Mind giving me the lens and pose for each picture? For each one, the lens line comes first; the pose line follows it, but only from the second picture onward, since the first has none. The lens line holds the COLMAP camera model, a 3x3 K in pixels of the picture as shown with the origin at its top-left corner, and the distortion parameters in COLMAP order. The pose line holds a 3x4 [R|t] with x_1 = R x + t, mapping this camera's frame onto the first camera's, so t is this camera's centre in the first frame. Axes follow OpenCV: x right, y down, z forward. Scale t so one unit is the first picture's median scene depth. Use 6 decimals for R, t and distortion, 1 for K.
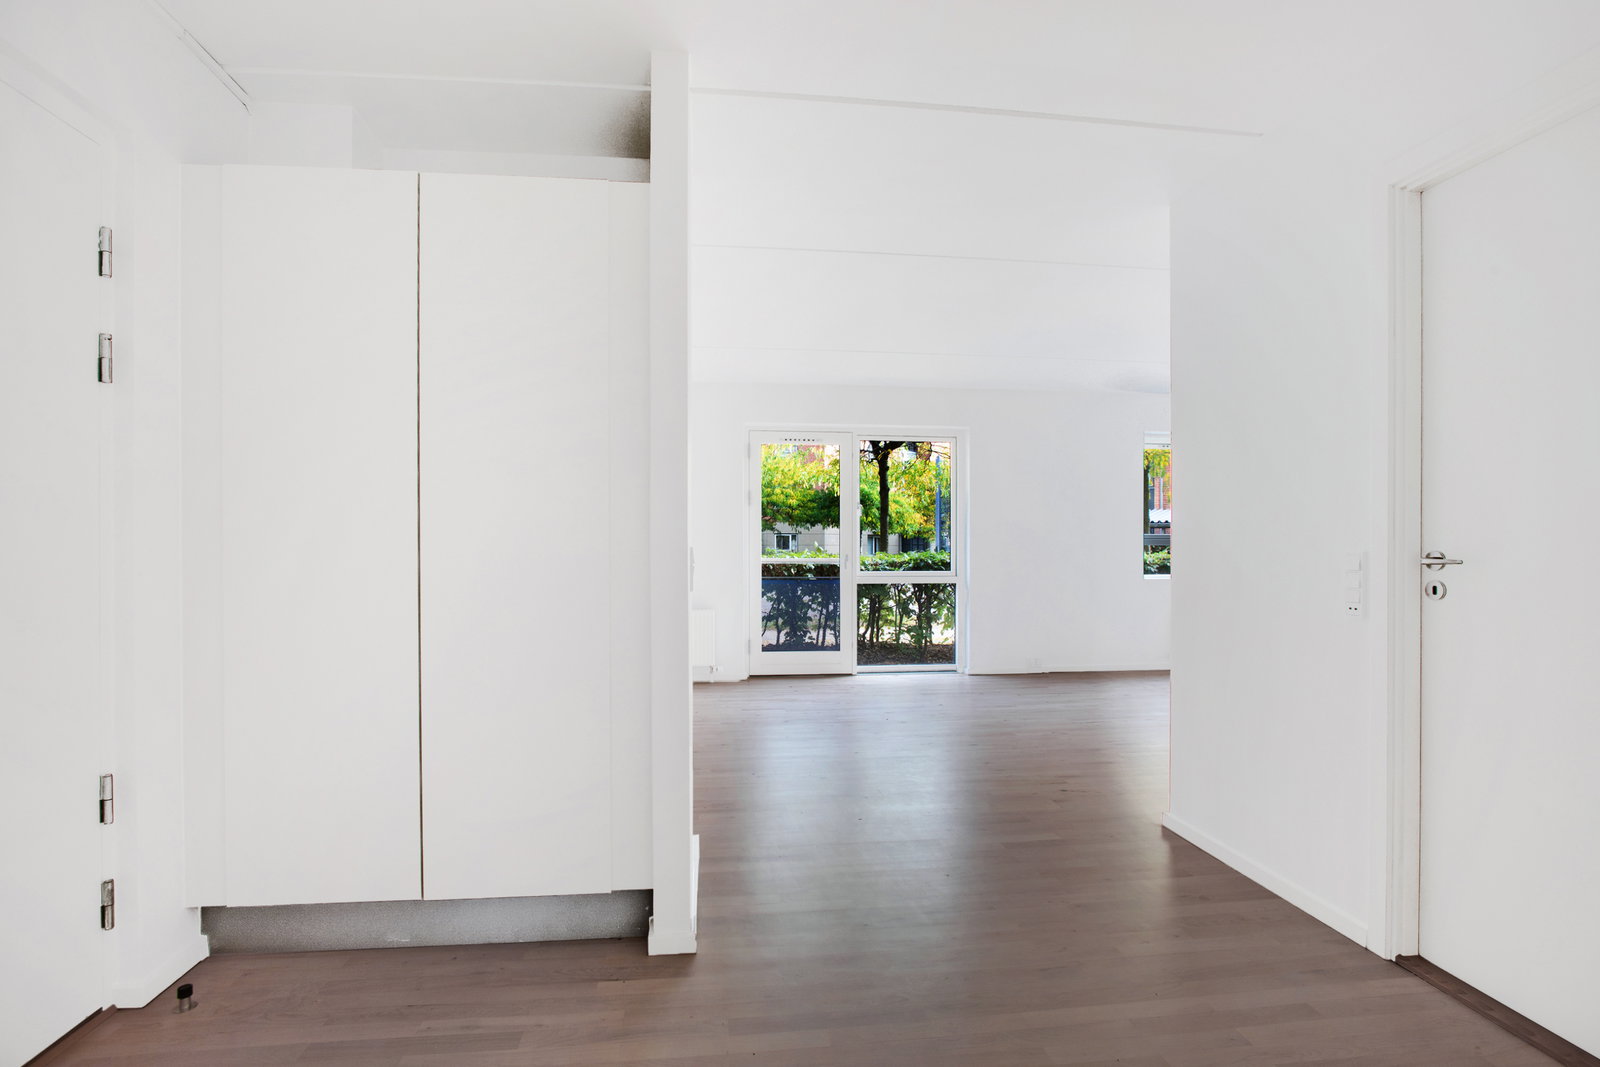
lens RADIAL K [[862.0, 0, 790.4], [0, 862.0, 552.3], [0, 0, 1]] dist [0.000655, 0.000590]
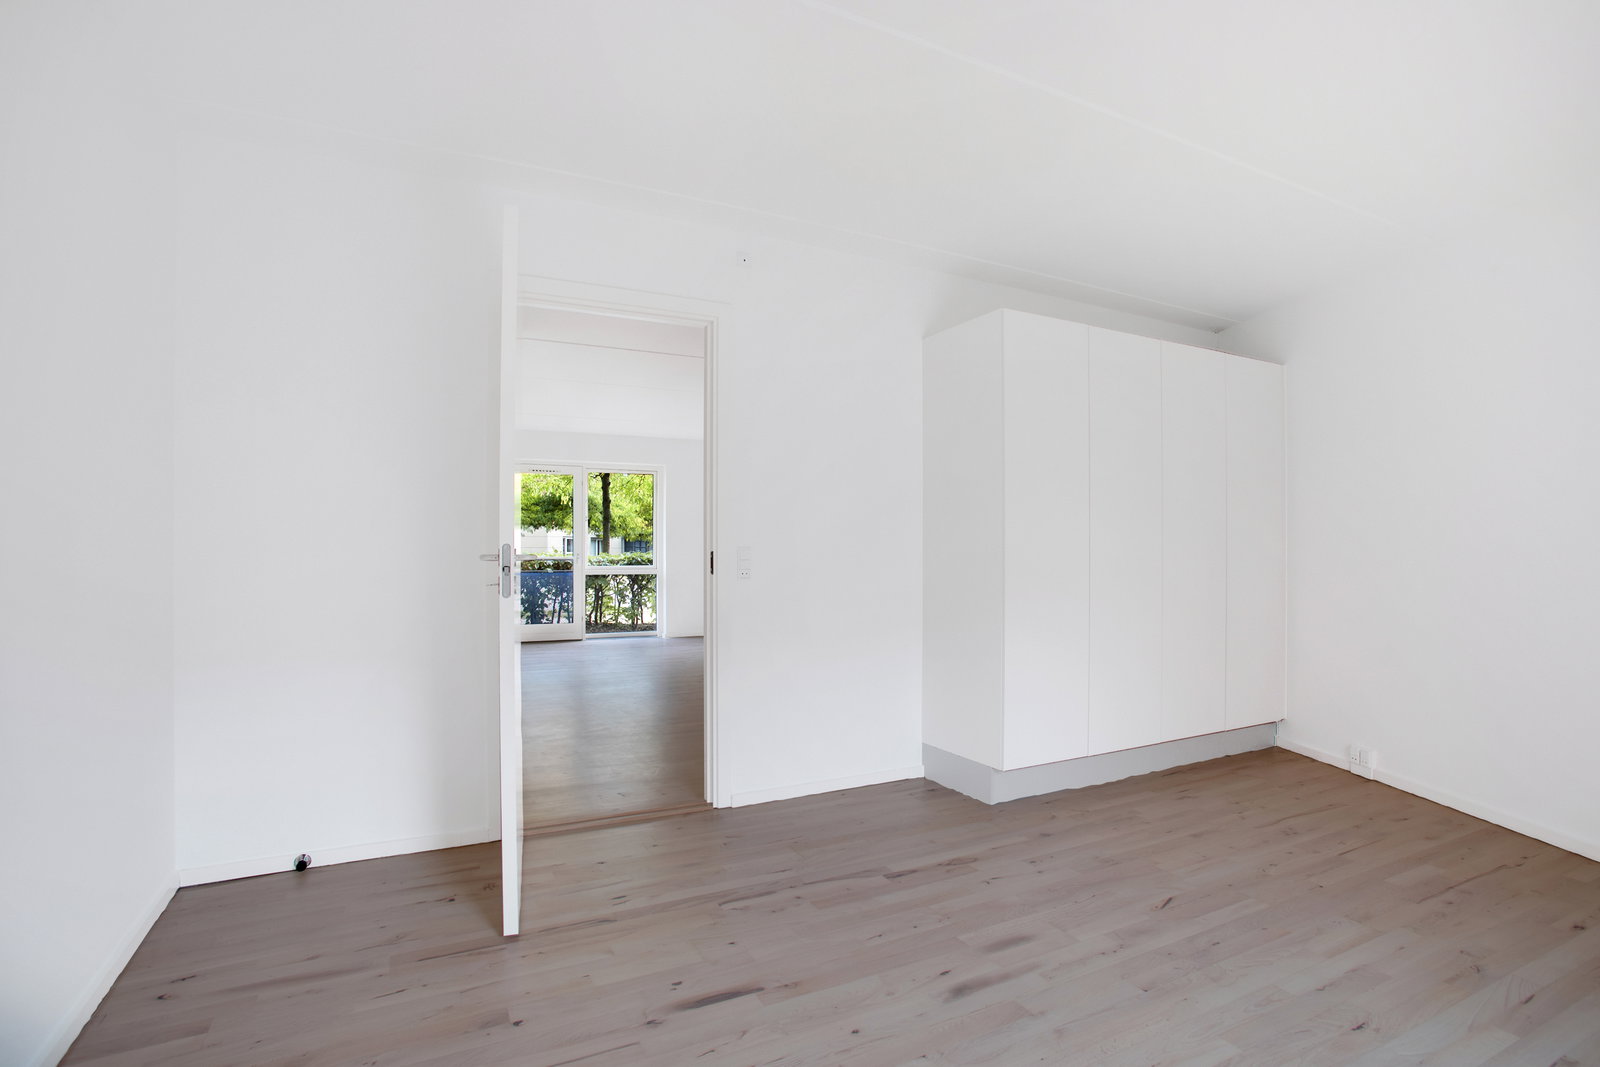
lens RADIAL K [[862.0, 0, 790.4], [0, 862.0, 552.3], [0, 0, 1]] dist [0.000655, 0.000590]
pose [[0.950052, 0.000645, 0.312090, -0.032524], [0.000325, 0.999995, -0.003057, 0.003020], [-0.312090, 0.003006, 0.950048, -0.320843]]
